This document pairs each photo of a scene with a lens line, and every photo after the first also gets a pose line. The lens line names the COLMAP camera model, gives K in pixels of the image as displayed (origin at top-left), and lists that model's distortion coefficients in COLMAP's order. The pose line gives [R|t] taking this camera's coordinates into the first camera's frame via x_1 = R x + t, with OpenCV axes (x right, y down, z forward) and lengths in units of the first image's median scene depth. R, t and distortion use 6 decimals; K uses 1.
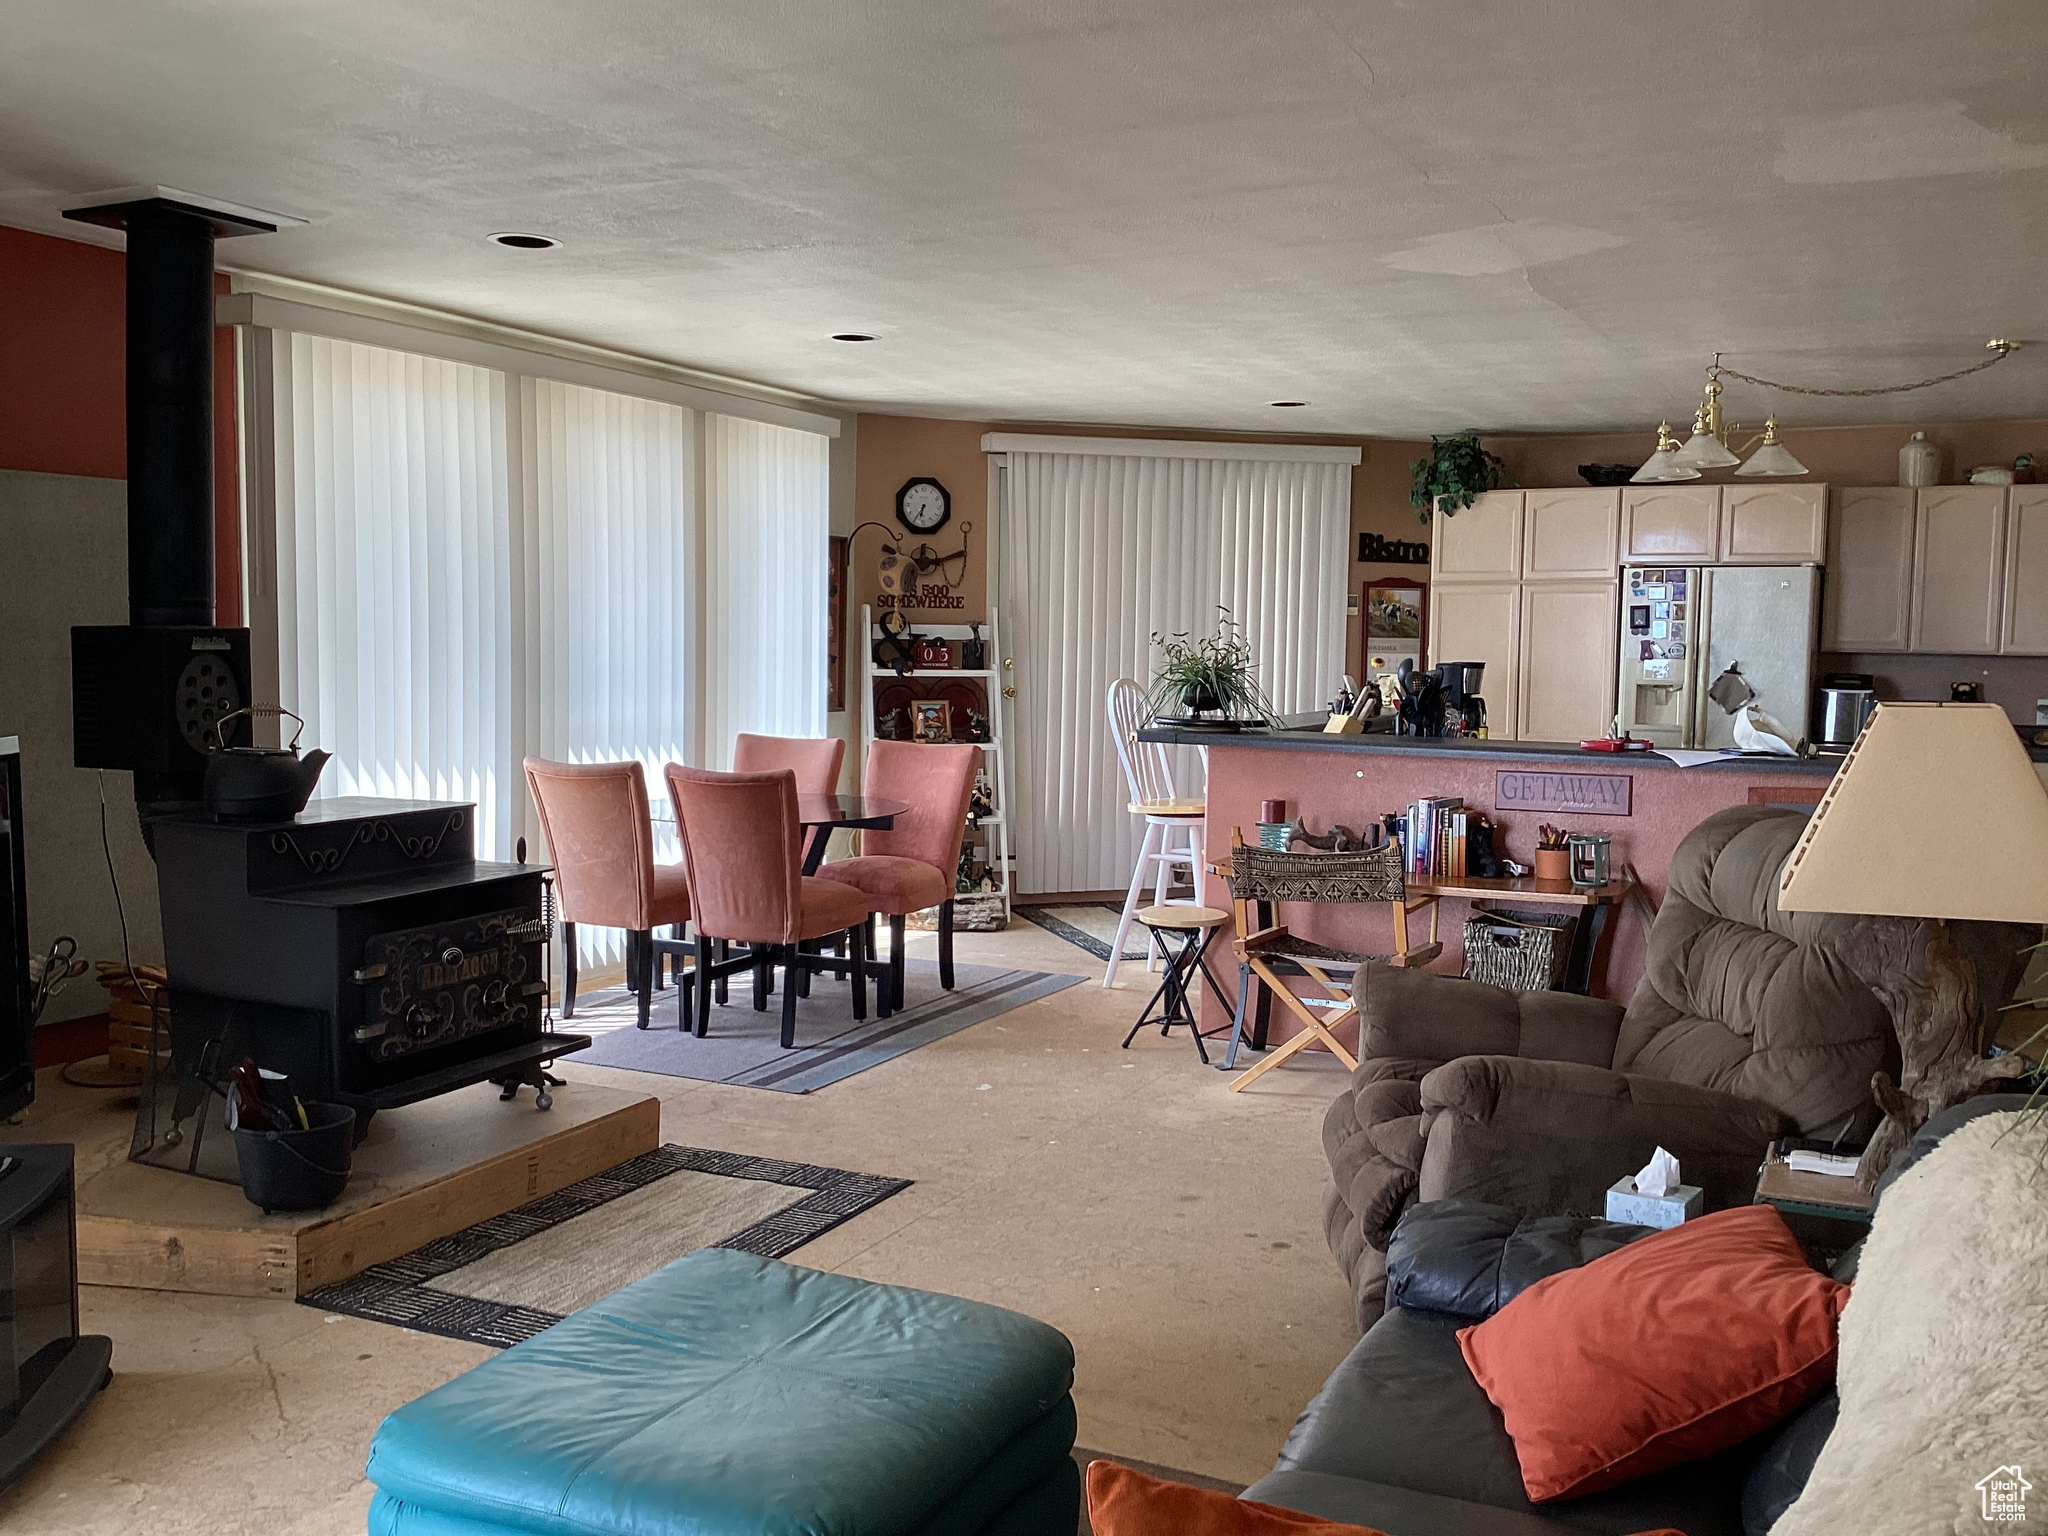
lens RADIAL K [[1842.3, 0, 1021.1], [0, 1842.3, 763.1], [0, 0, 1]] dist [0.102856, -0.225115]
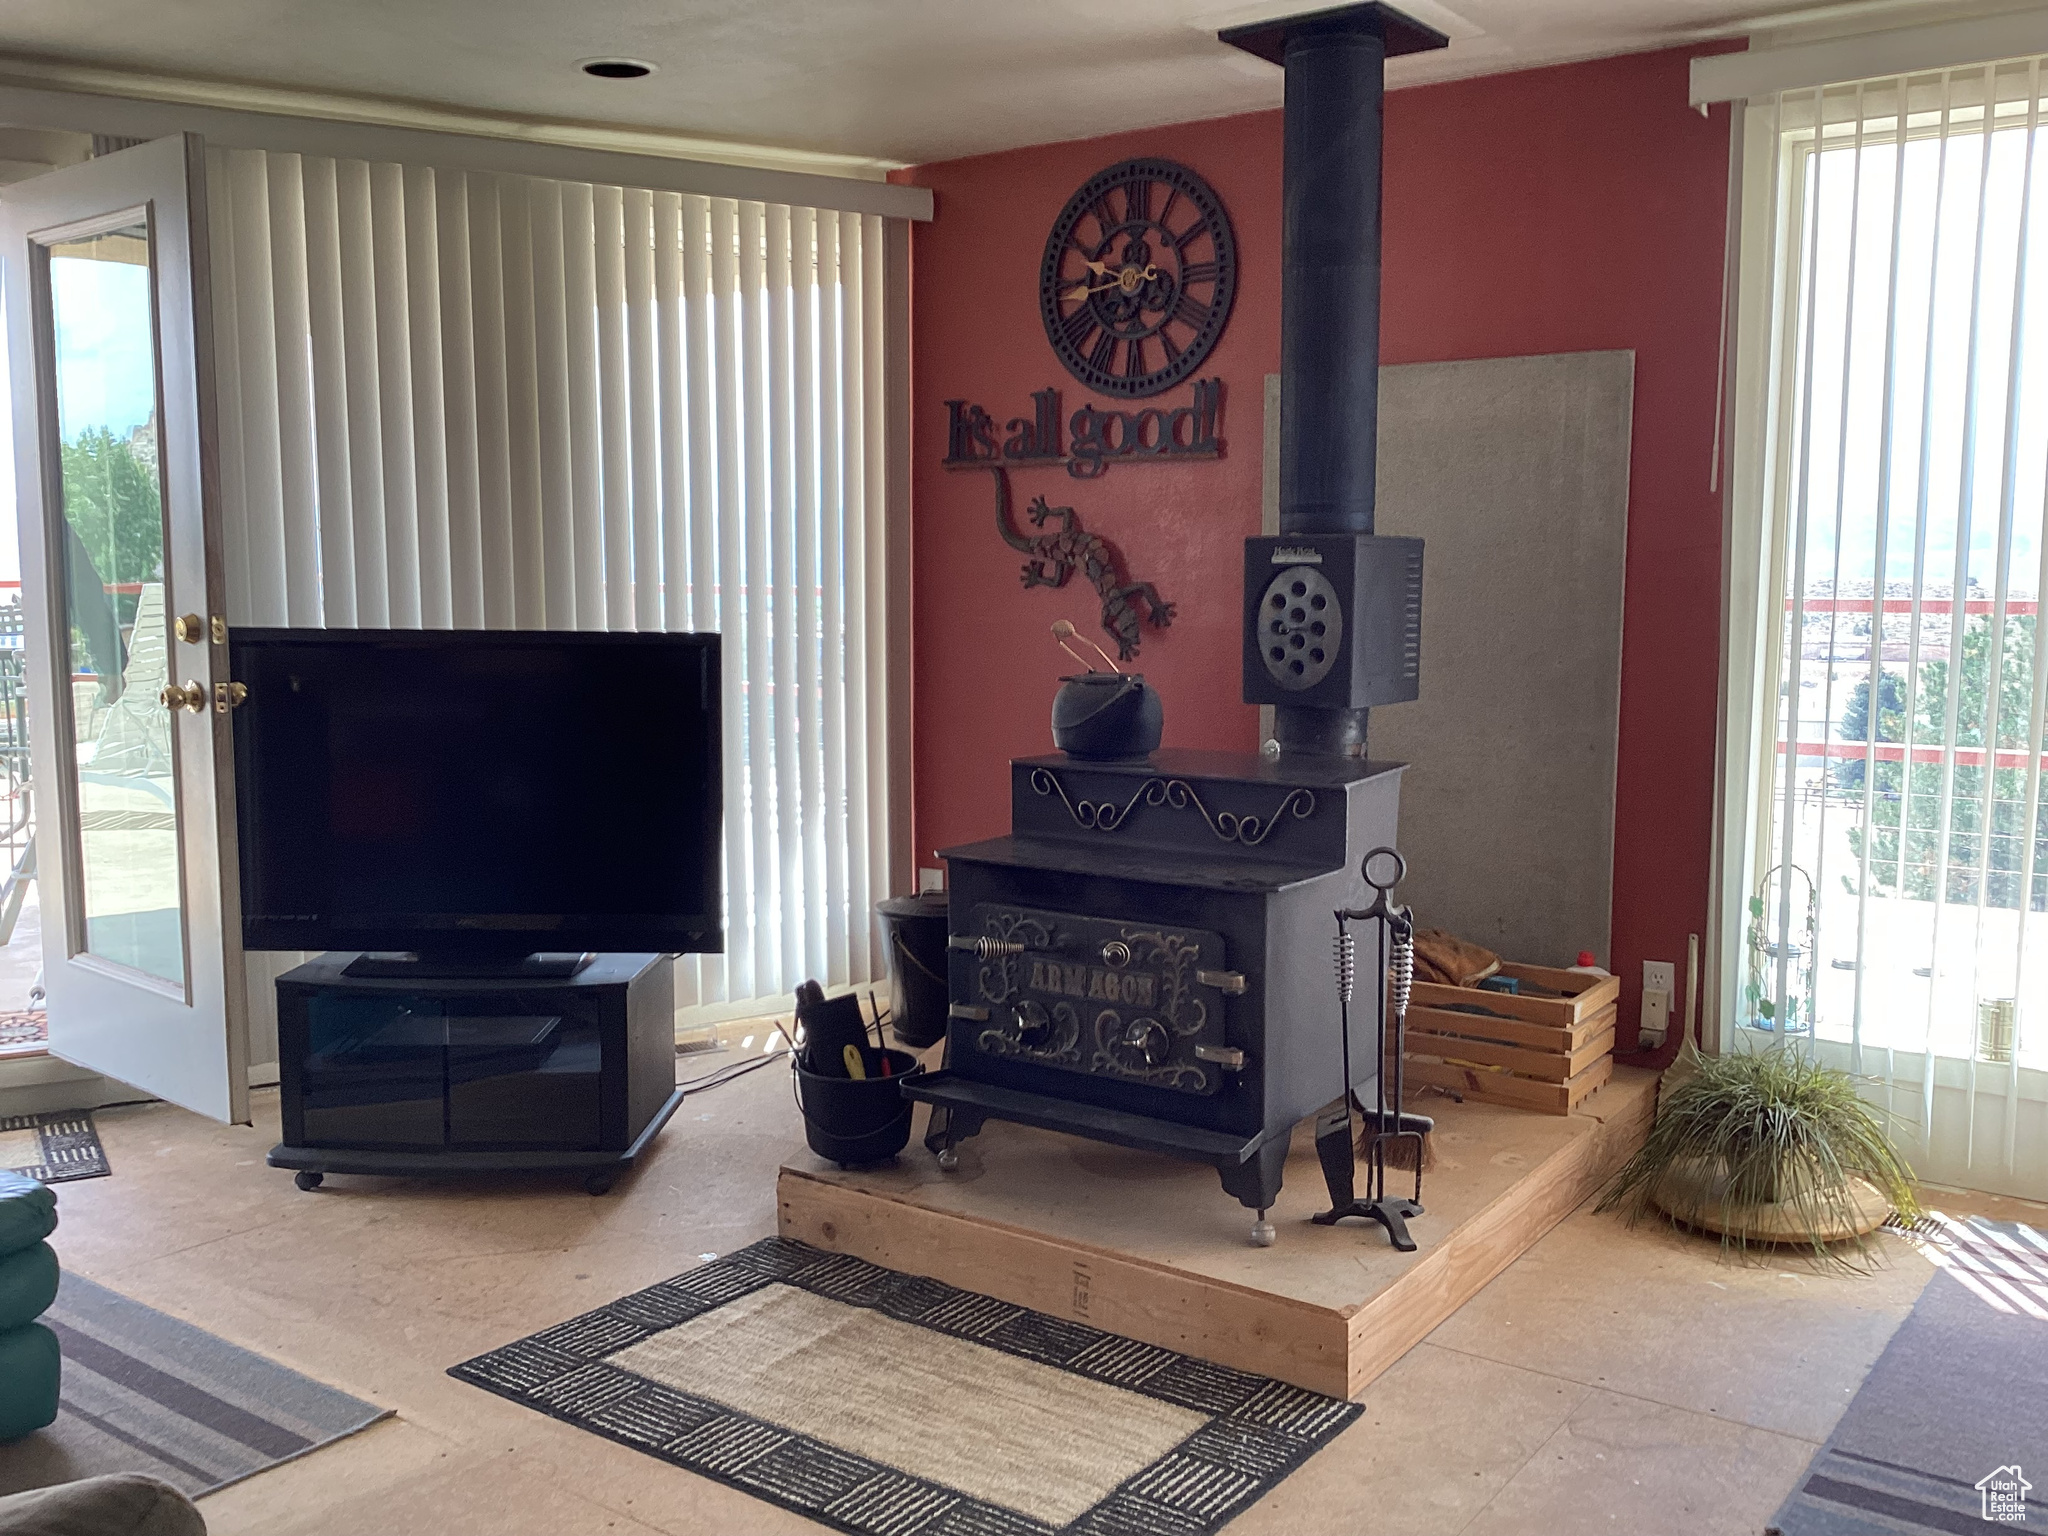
lens RADIAL K [[1824.3, 0, 1035.9], [0, 1824.3, 770.0], [0, 0, 1]] dist [0.110890, -0.196219]
pose [[-0.177508, 0.102630, -0.978753, 0.322180], [-0.068689, 0.990830, 0.116354, -0.046051], [0.981719, 0.087883, -0.168830, 0.834775]]
